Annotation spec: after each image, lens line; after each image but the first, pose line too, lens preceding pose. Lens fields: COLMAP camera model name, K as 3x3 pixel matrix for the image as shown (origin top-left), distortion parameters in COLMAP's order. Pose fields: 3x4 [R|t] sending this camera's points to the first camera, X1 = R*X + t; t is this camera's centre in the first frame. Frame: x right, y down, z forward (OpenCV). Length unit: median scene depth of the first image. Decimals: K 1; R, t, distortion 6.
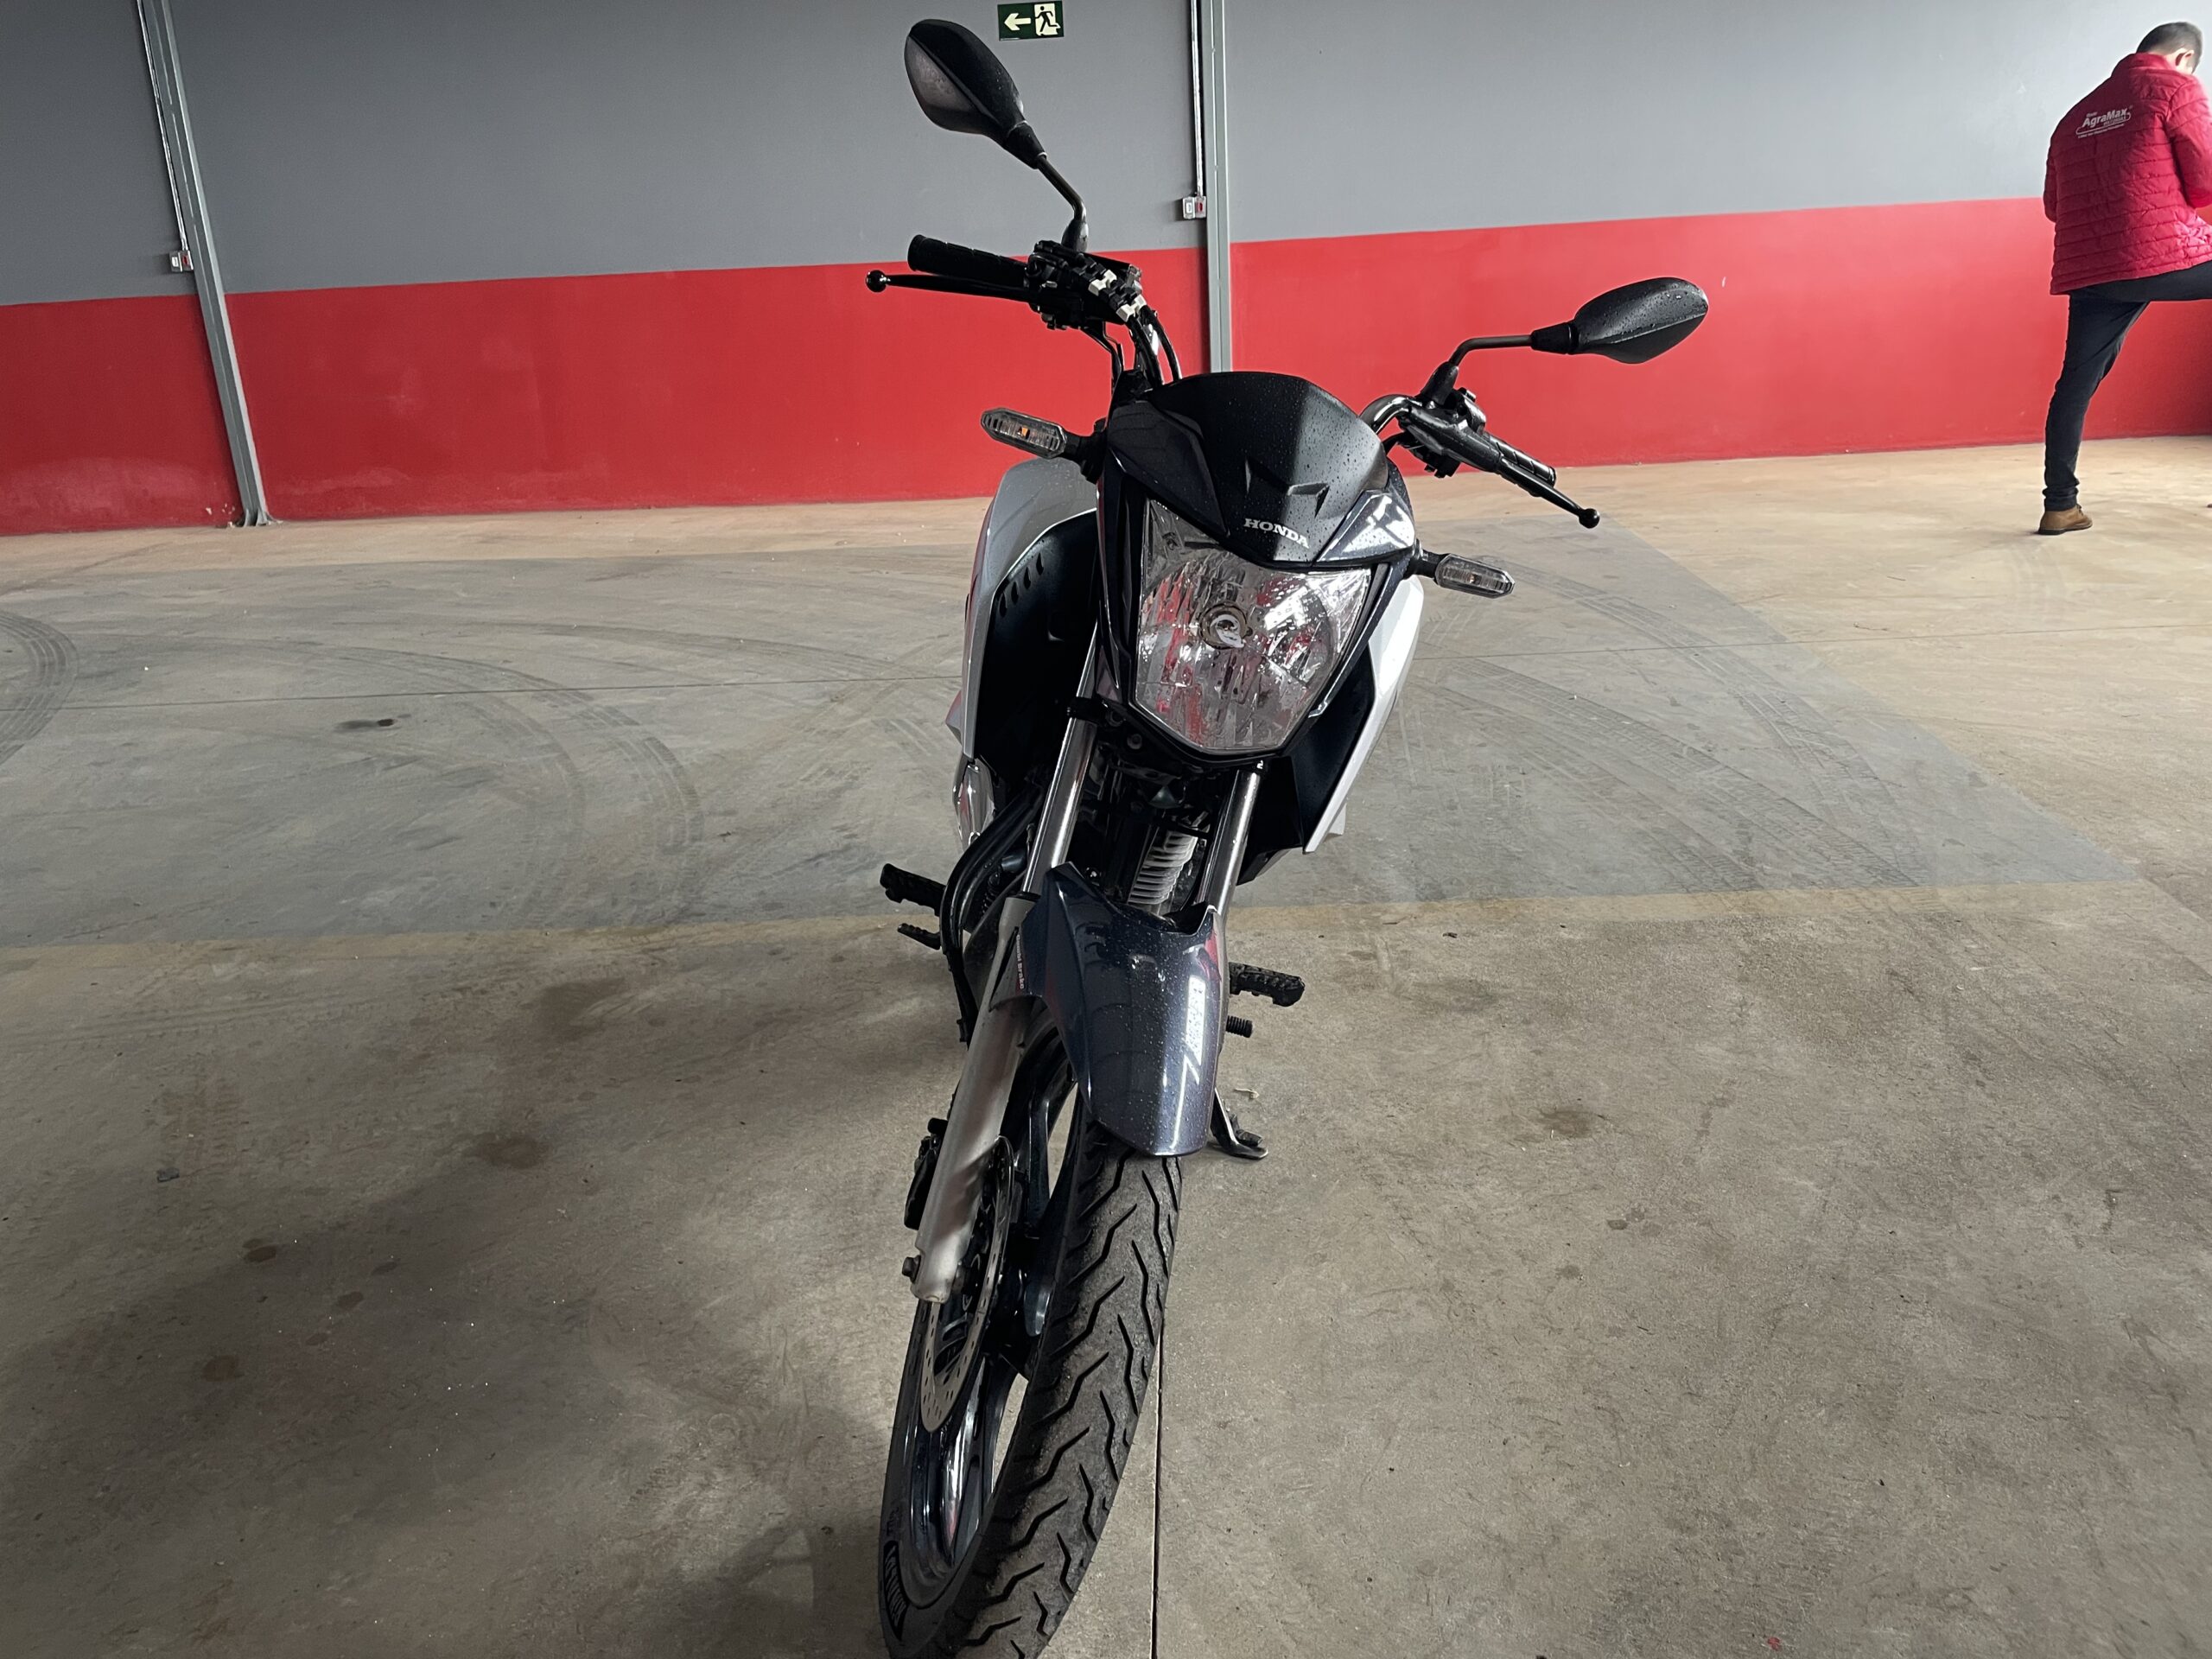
lens RADIAL K [[1676.7, 0, 1107.9], [0, 1676.7, 796.6], [0, 0, 1]] dist [0.086959, -0.175831]
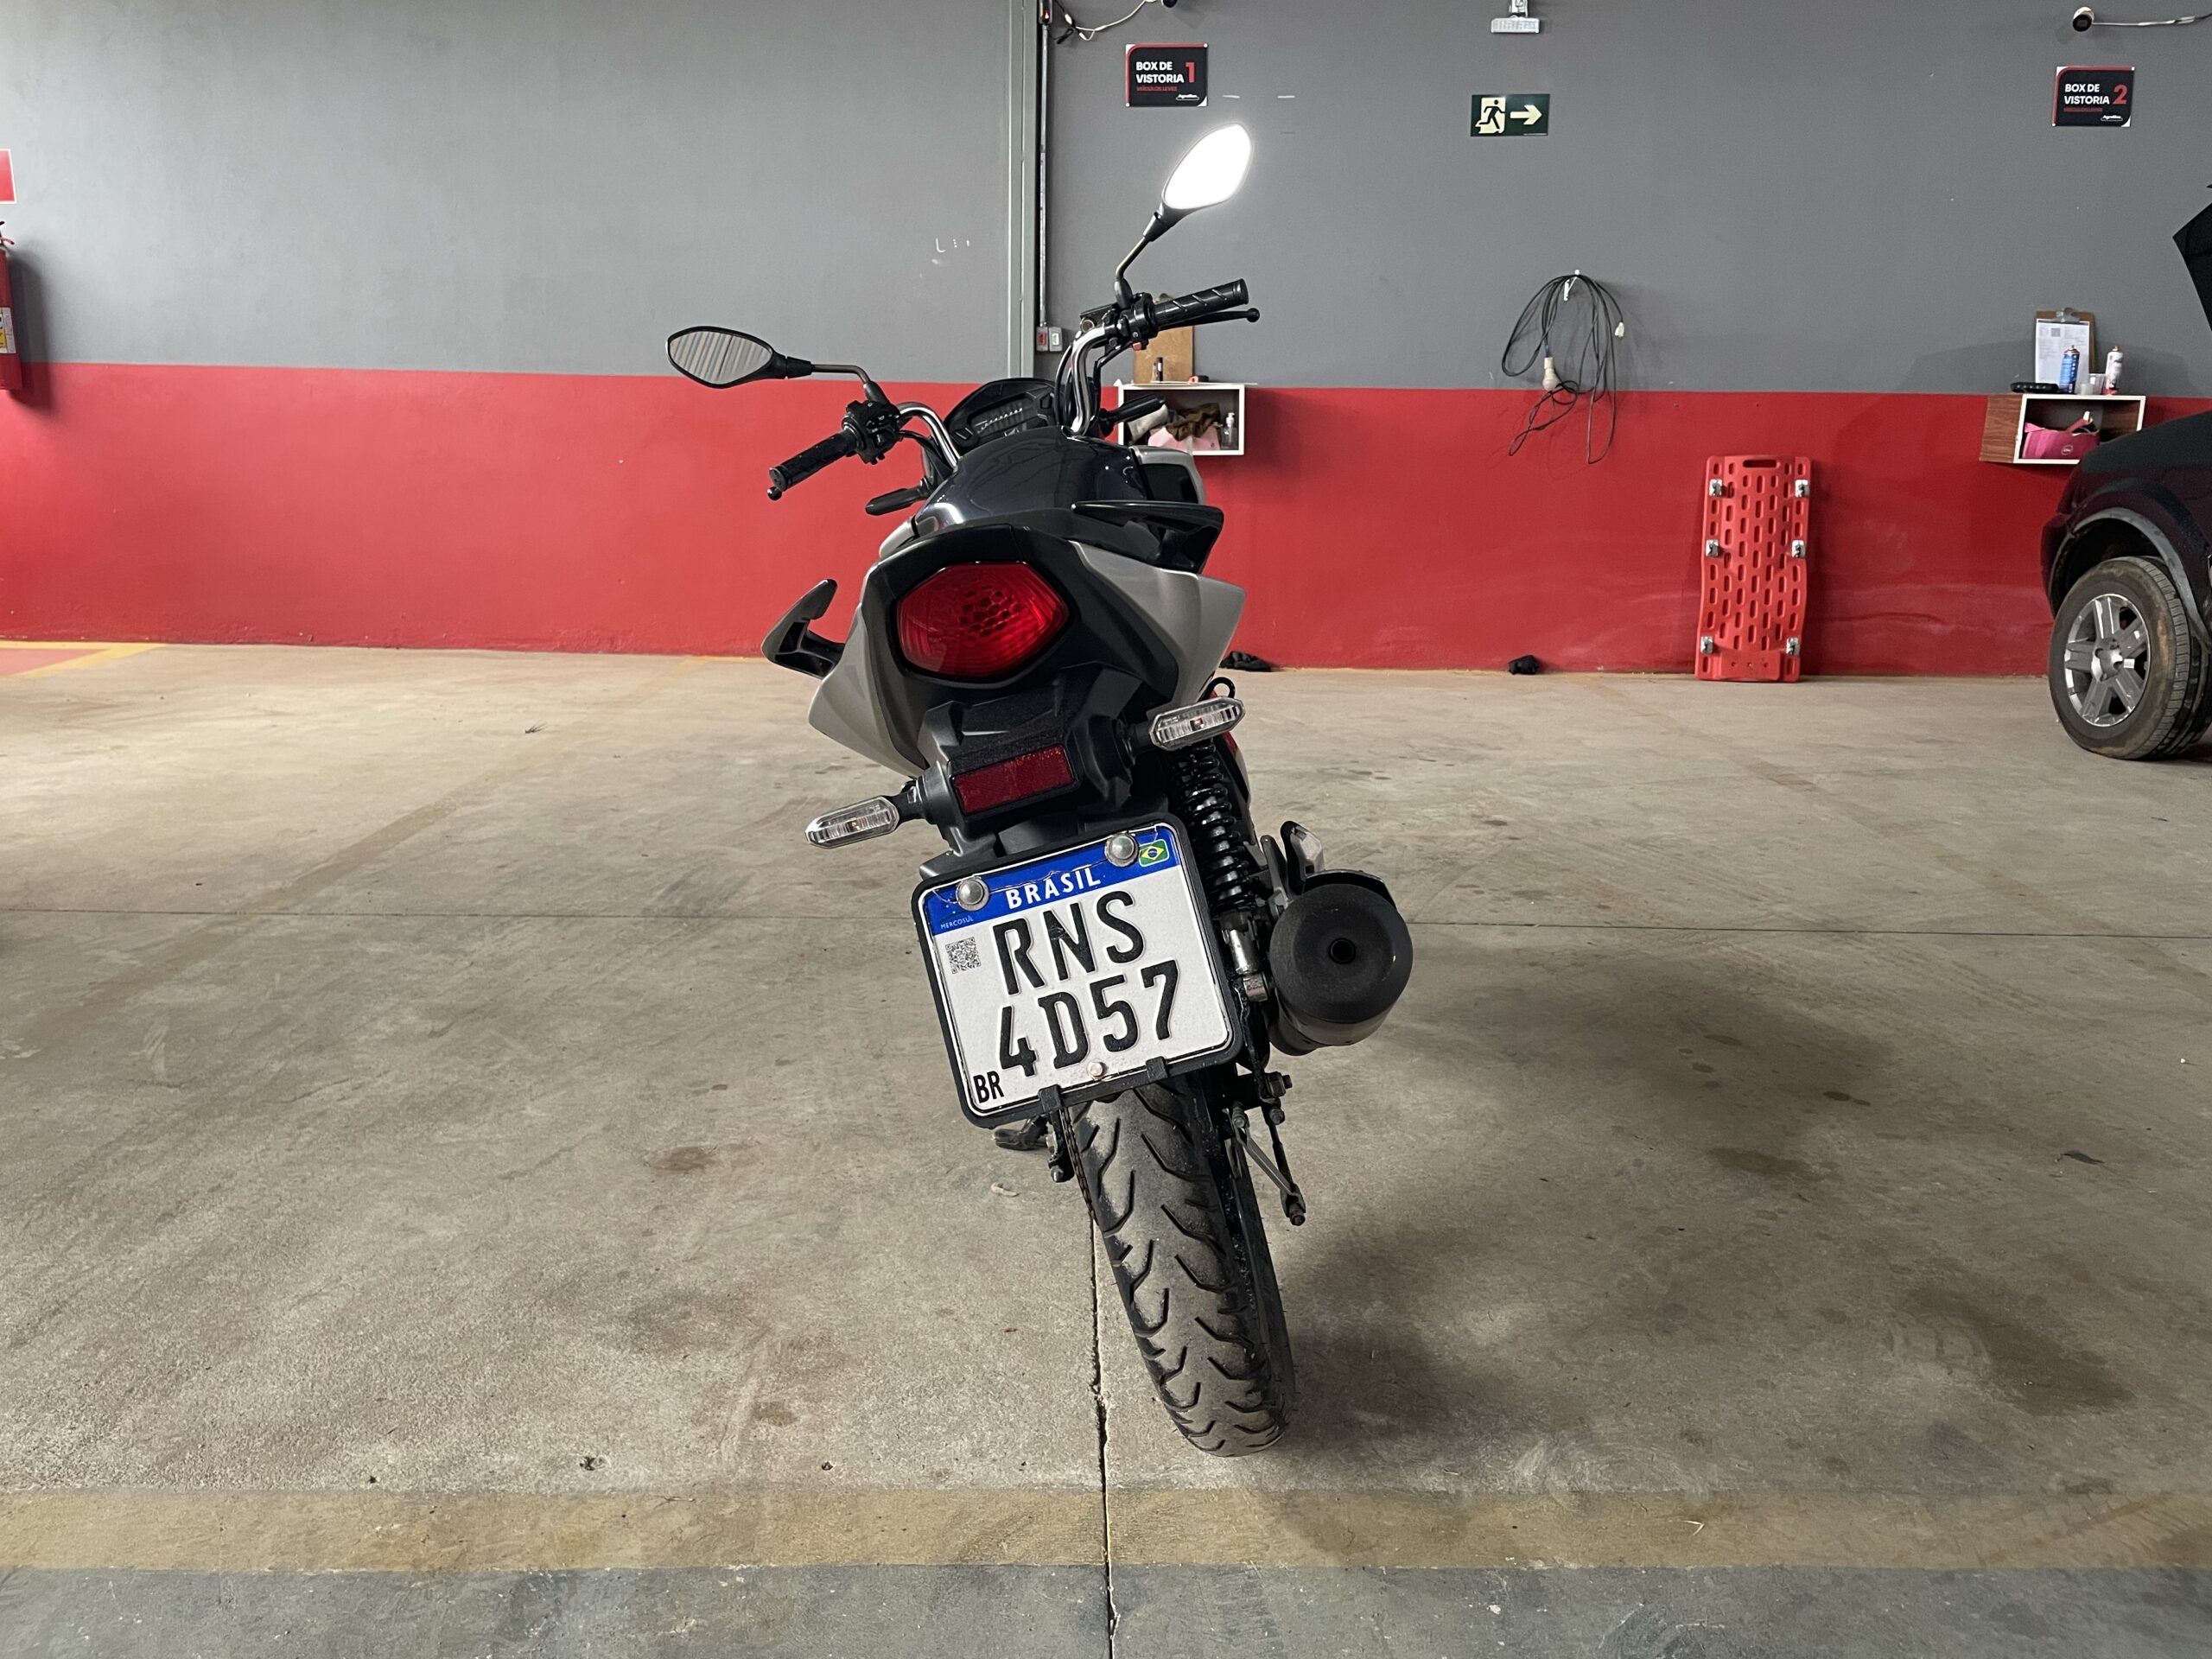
lens RADIAL K [[1679.1, 0, 1098.1], [0, 1679.1, 793.8], [0, 0, 1]] dist [0.081409, -0.114622]
pose [[-0.997101, 0.042830, -0.062888, 0.064896], [0.006033, 0.868422, 0.495789, -0.381881], [0.075848, 0.493972, -0.866163, 1.386461]]
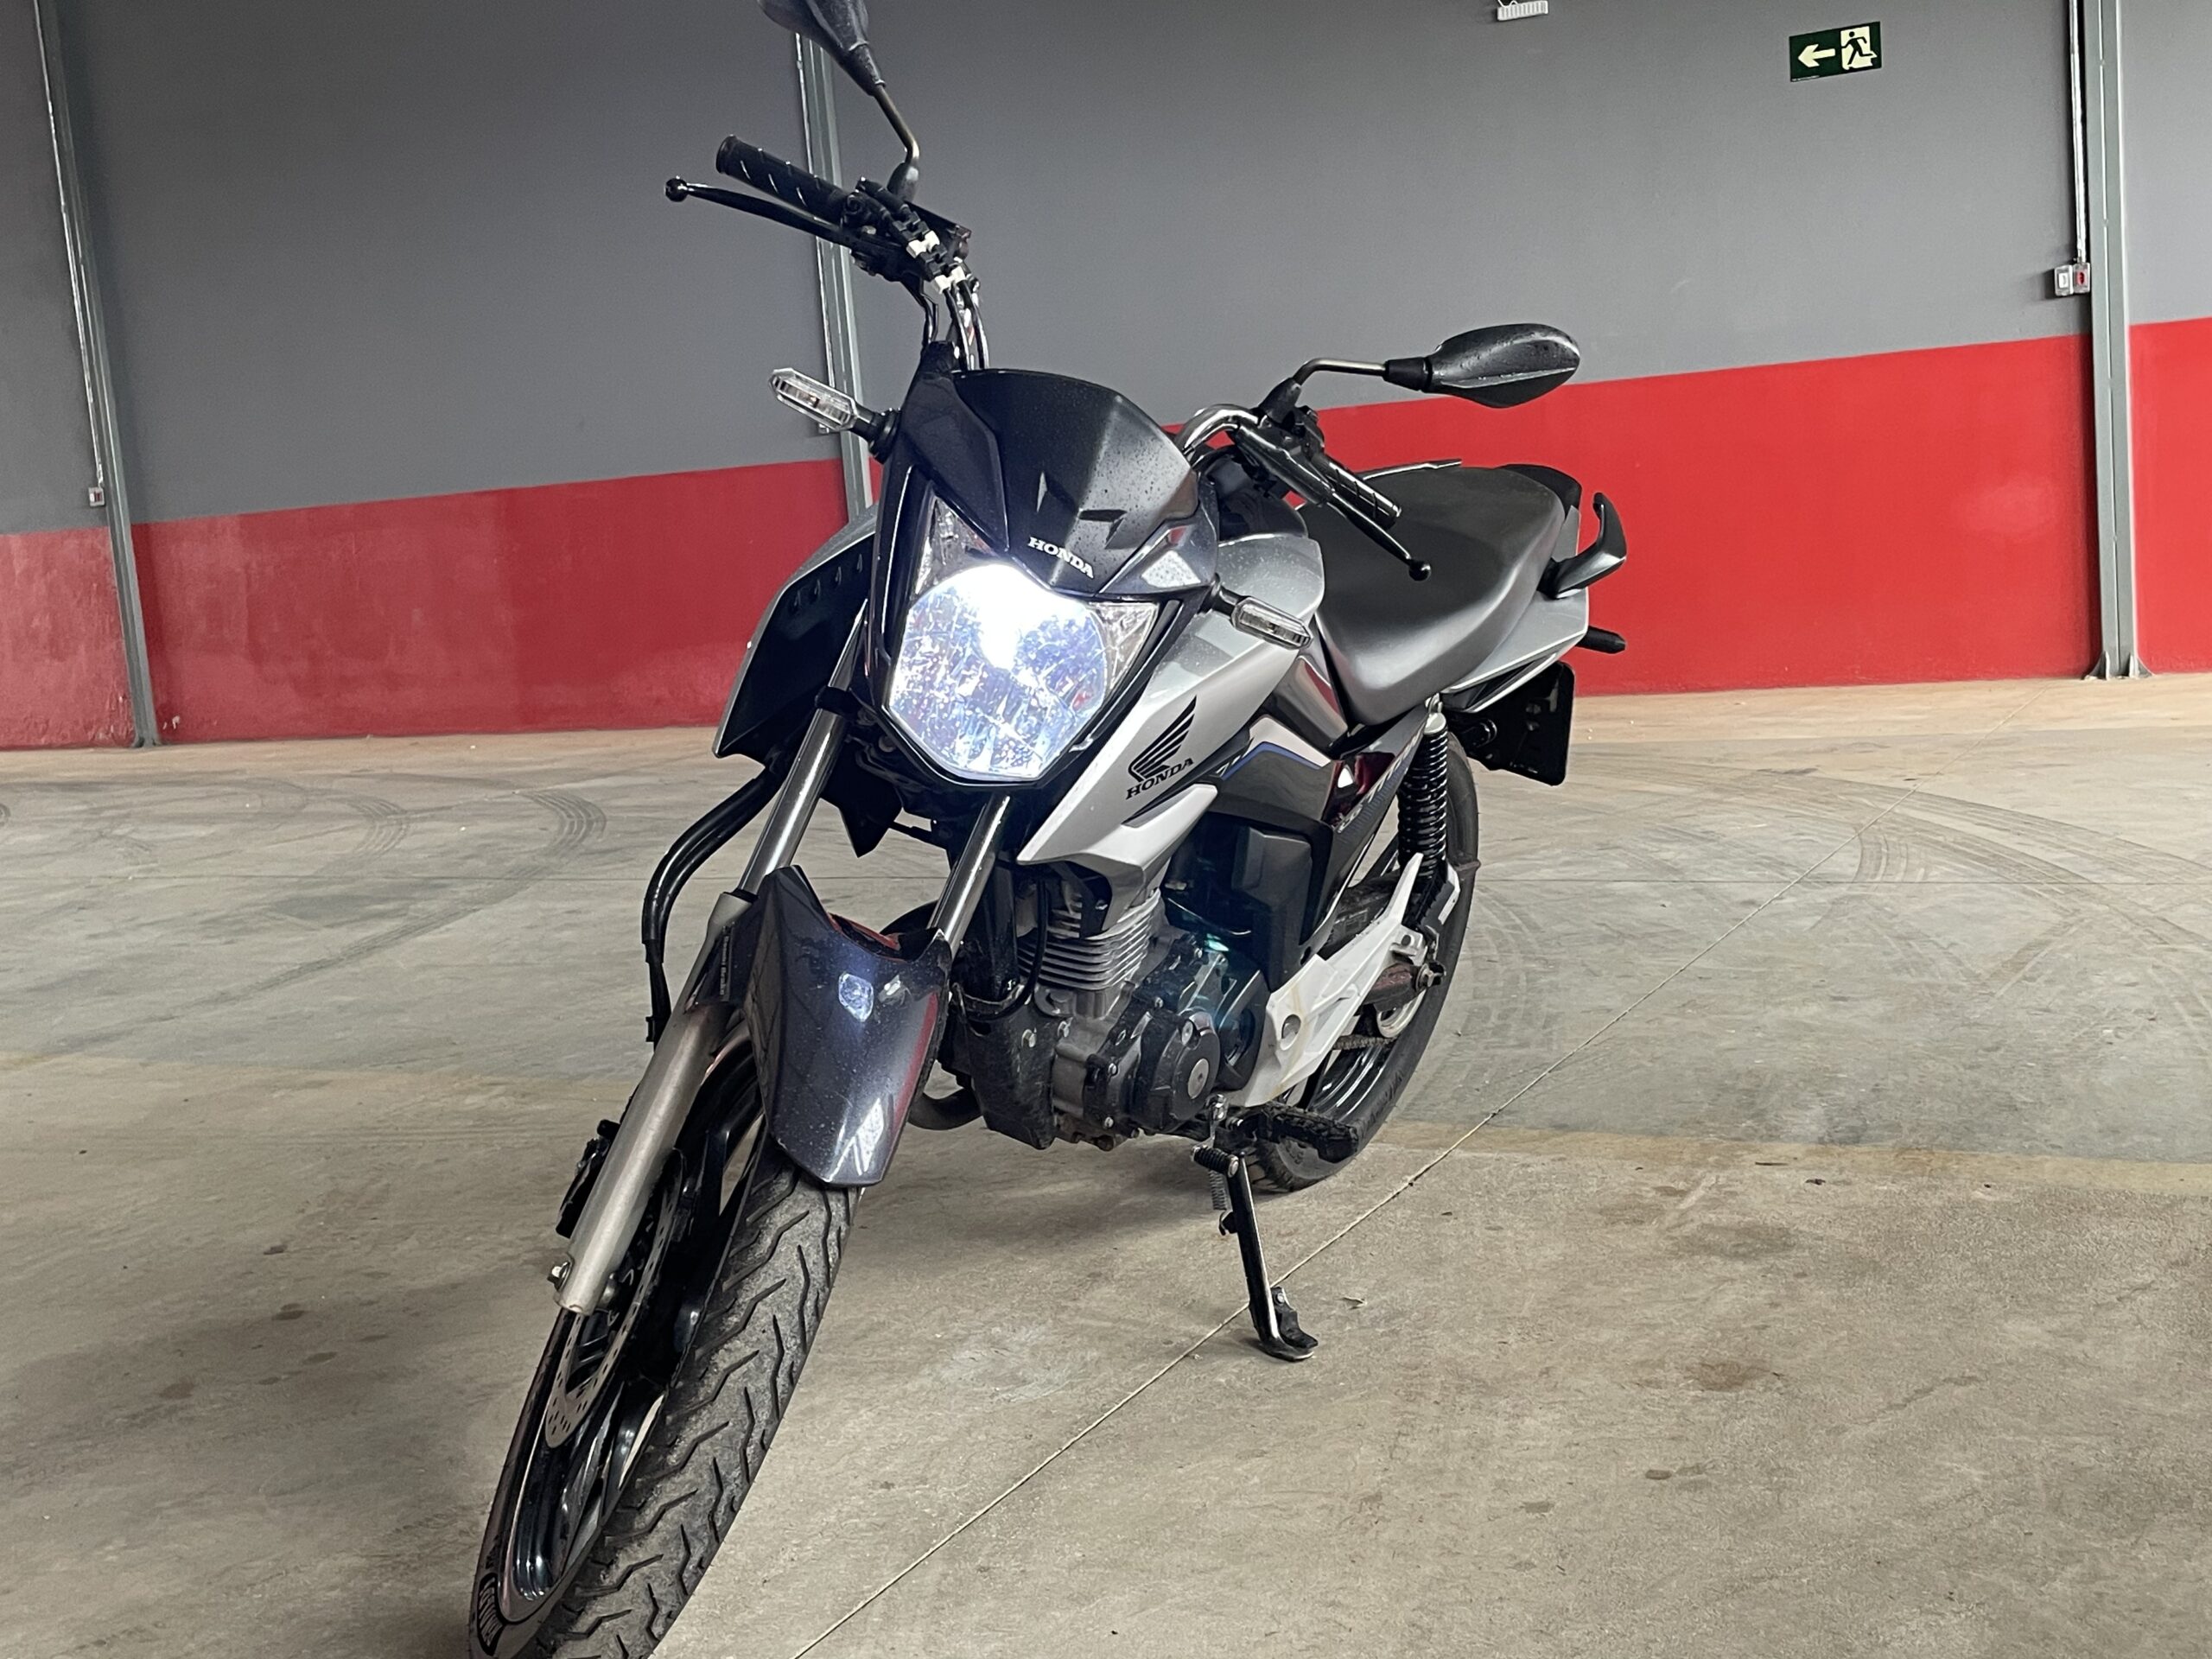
lens RADIAL K [[2405.5, 0, 1108.0], [0, 2405.5, 791.7], [0, 0, 1]] dist [0.125868, -0.244817]
pose [[0.901553, 0.024201, -0.431991, 0.374733], [-0.091580, 0.986486, -0.135861, 0.086848], [0.422865, 0.162048, 0.891586, -0.071162]]
